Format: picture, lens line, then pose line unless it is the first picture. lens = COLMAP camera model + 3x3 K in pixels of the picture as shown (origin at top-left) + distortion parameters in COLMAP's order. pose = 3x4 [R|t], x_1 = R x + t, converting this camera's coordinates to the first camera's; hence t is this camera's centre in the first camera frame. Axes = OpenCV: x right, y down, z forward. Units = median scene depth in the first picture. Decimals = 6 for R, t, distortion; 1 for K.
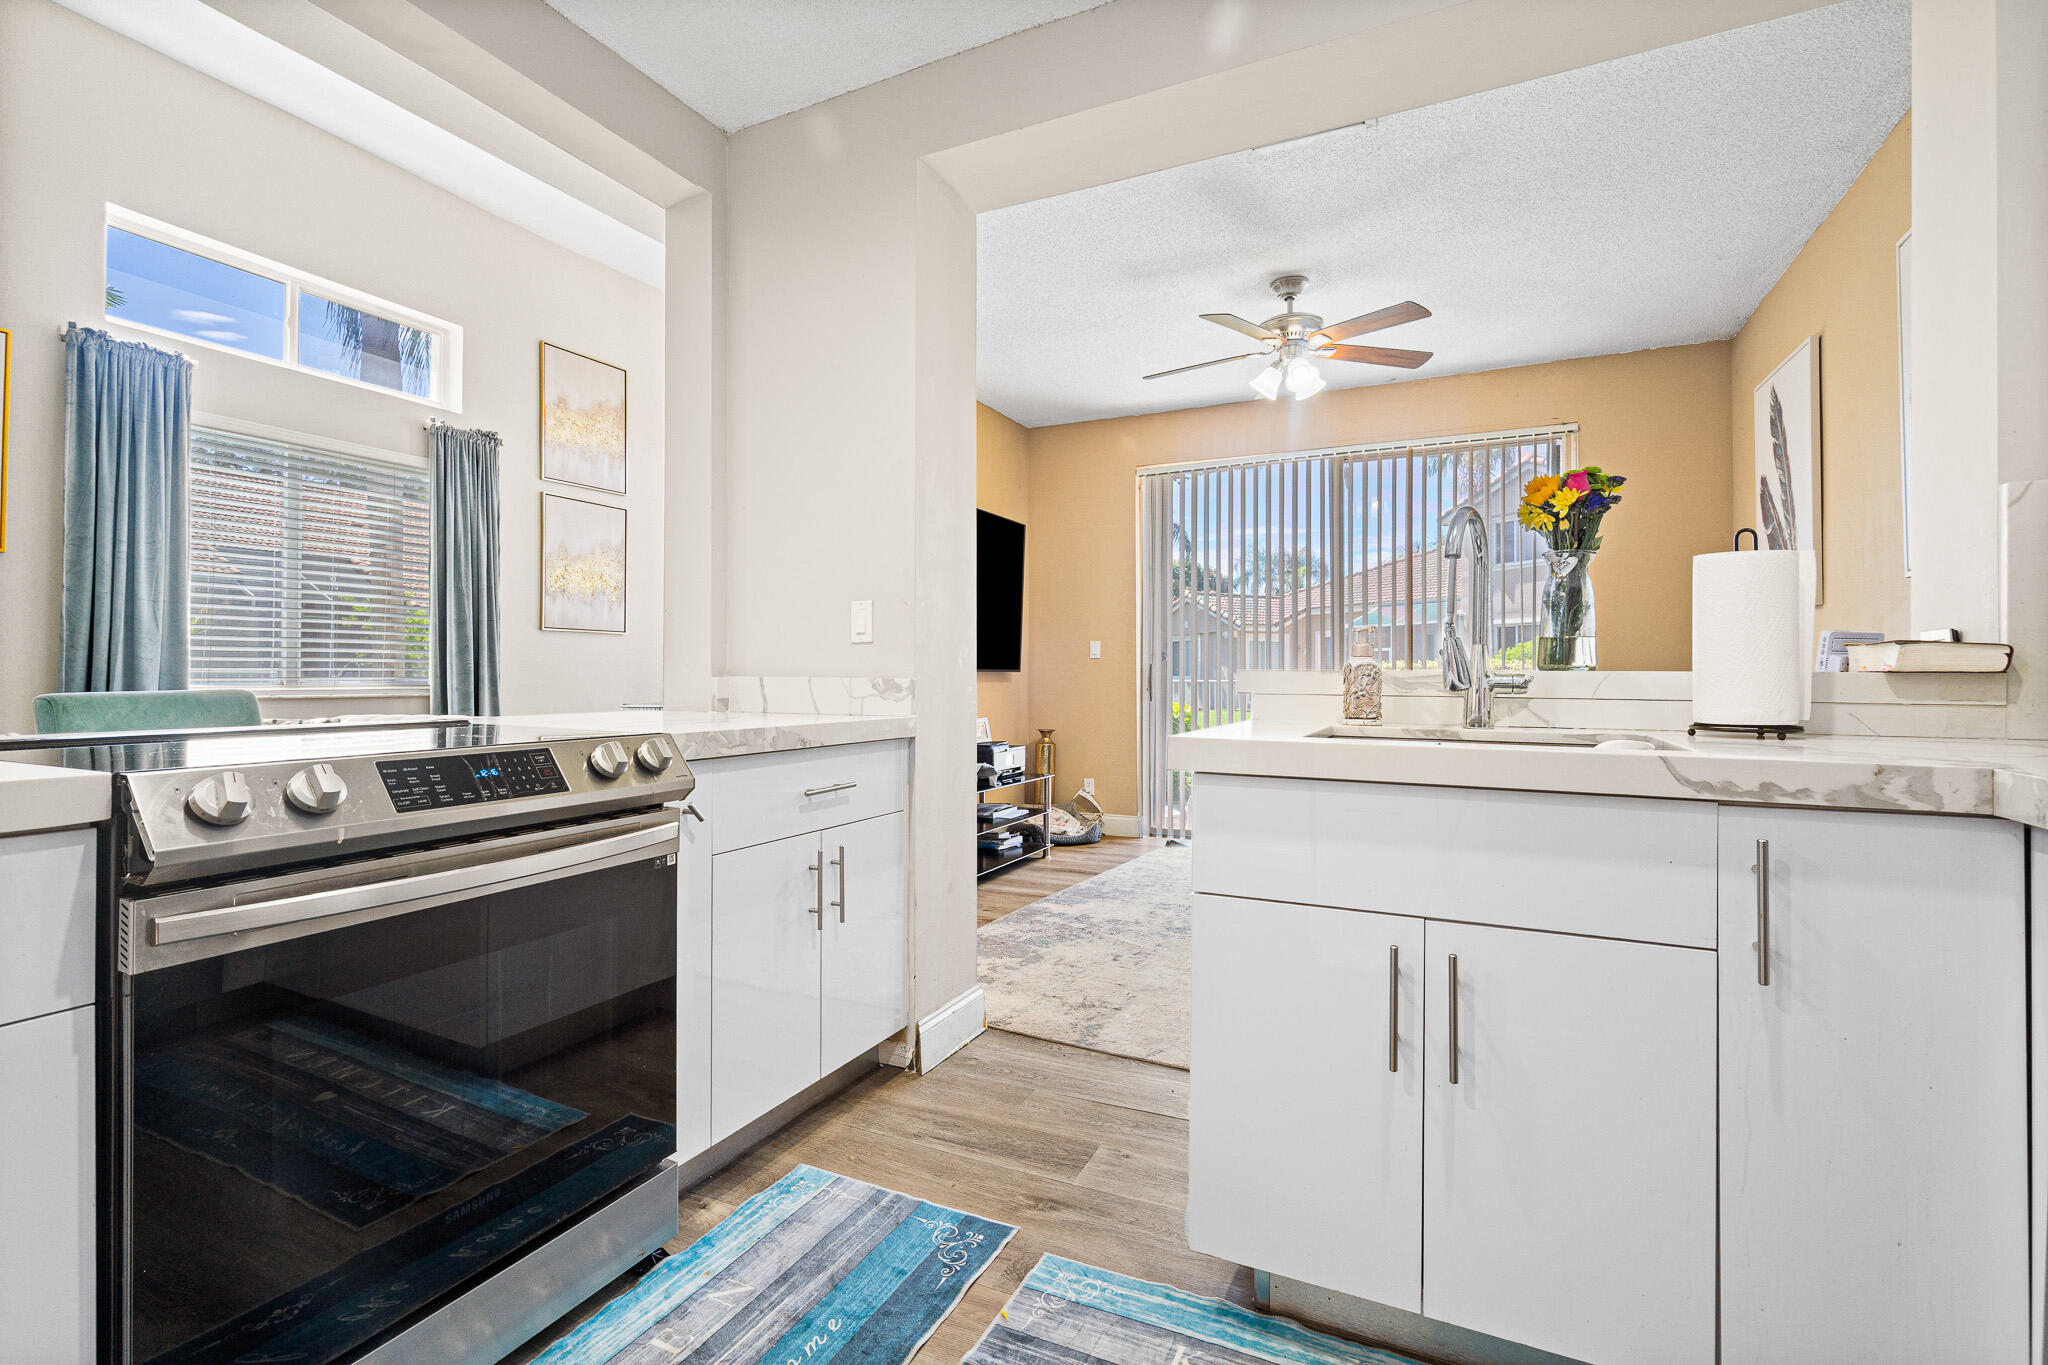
lens RADIAL K [[993.4, 0, 1016.7], [0, 993.4, 671.7], [0, 0, 1]] dist [-0.007770, -0.000219]
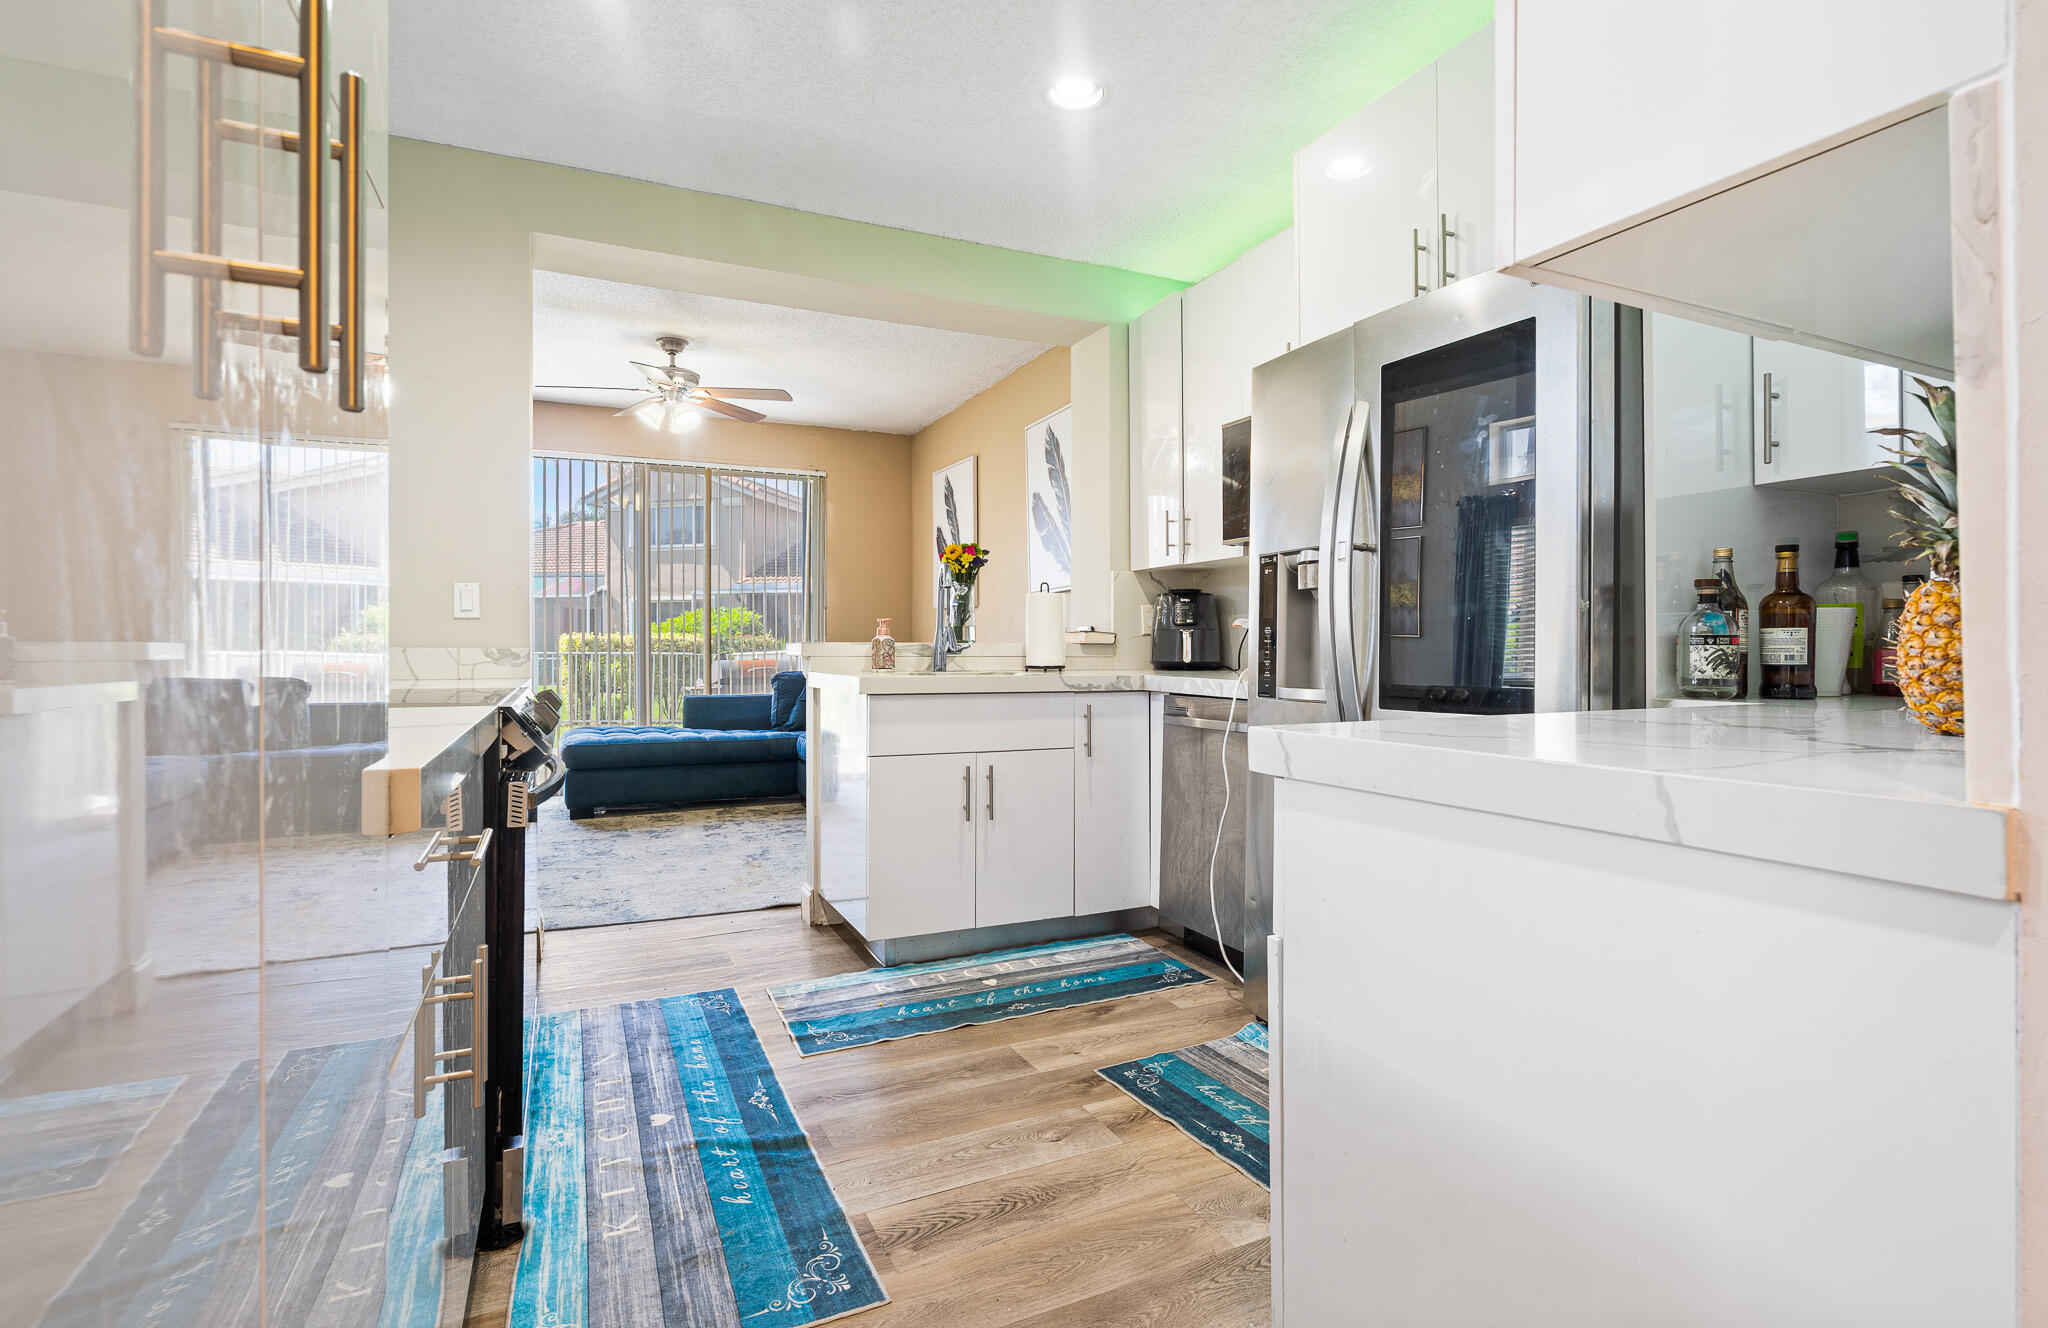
lens RADIAL K [[941.6, 0, 1041.0], [0, 941.6, 646.8], [0, 0, 1]] dist [-0.009011, 0.000855]
pose [[0.637560, -0.002156, 0.770398, -0.686628], [-0.001386, 0.999991, 0.003945, -0.000709], [-0.770399, -0.003583, 0.637552, -0.289013]]
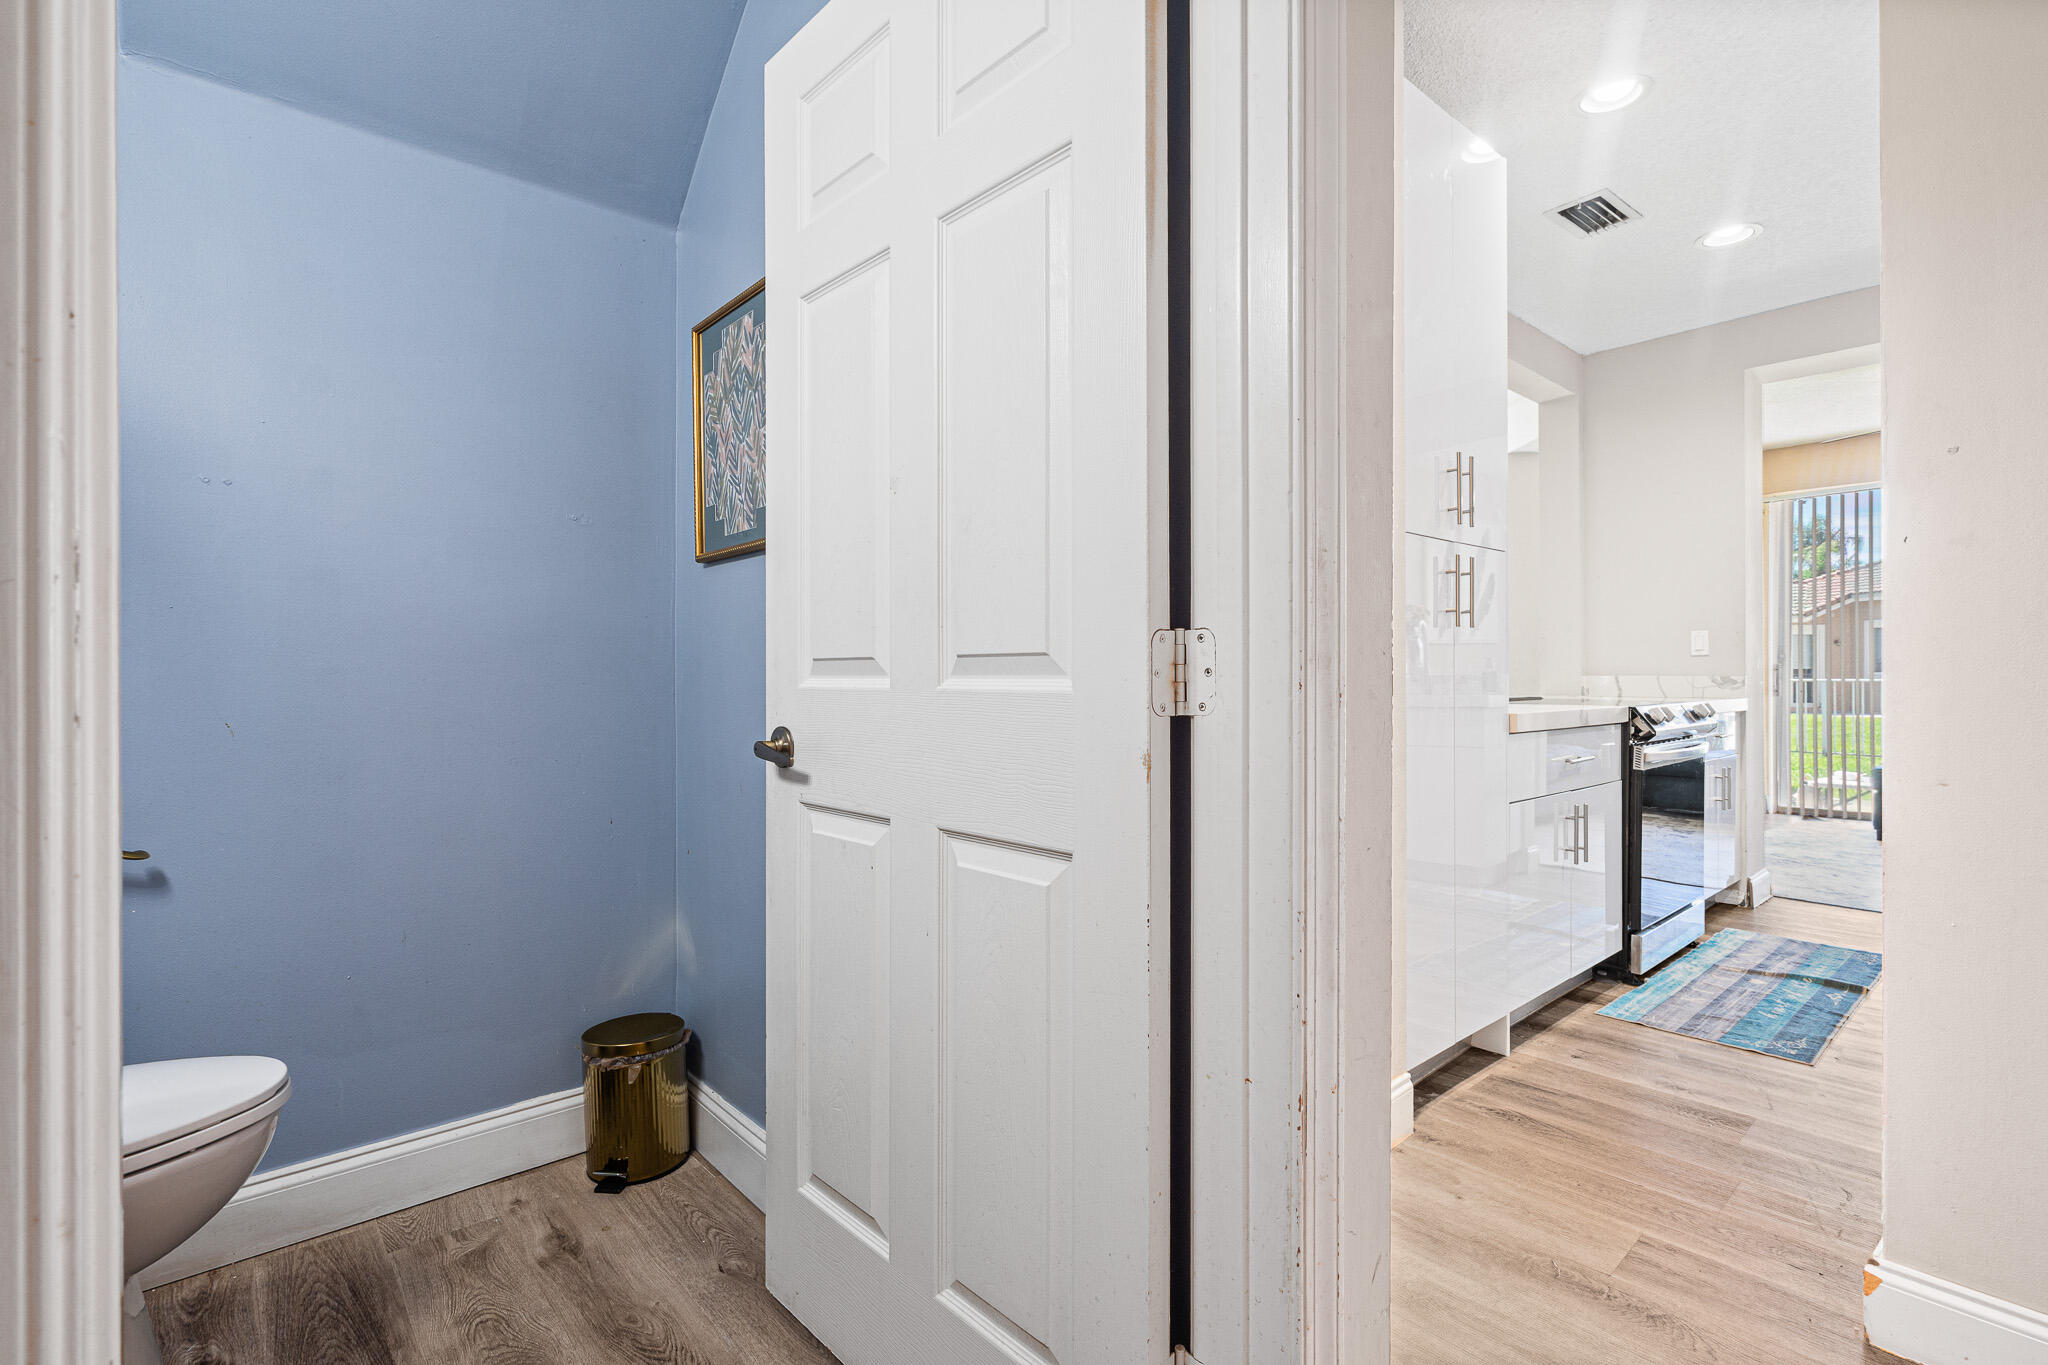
lens RADIAL K [[993.4, 0, 1036.8], [0, 993.4, 671.0], [0, 0, 1]] dist [-0.007770, -0.000219]
pose [[0.920976, -0.005275, -0.389583, -0.638687], [0.005159, 0.999986, -0.001345, -0.007828], [0.389585, -0.000771, 0.920990, -1.187872]]
